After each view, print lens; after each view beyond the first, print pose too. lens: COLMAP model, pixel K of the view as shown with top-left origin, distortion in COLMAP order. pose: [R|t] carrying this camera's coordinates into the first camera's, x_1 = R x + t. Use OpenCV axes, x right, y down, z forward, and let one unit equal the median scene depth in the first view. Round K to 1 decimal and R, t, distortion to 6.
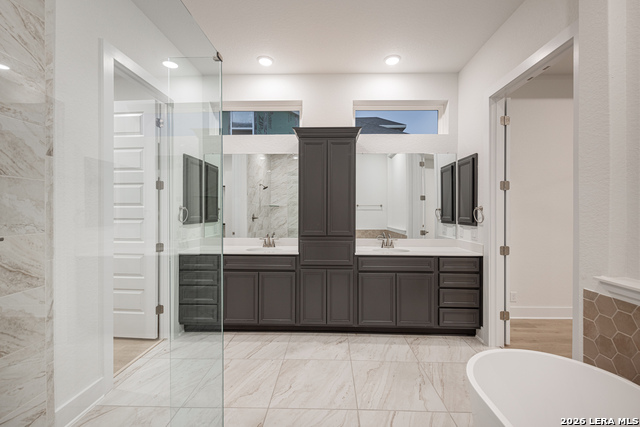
lens RADIAL K [[272.4, 0, 323.2], [0, 272.4, 214.1], [0, 0, 1]] dist [0.011727, -0.002623]
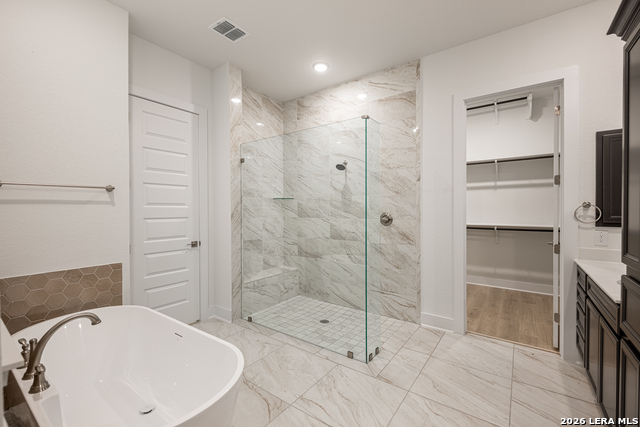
lens RADIAL K [[272.4, 0, 322.9], [0, 272.4, 209.9], [0, 0, 1]] dist [0.011727, -0.002623]
pose [[-0.567215, 0.008090, -0.823530, 0.998932], [-0.000523, 0.999948, 0.010183, -0.023743], [0.823570, 0.006207, -0.567181, 1.510896]]
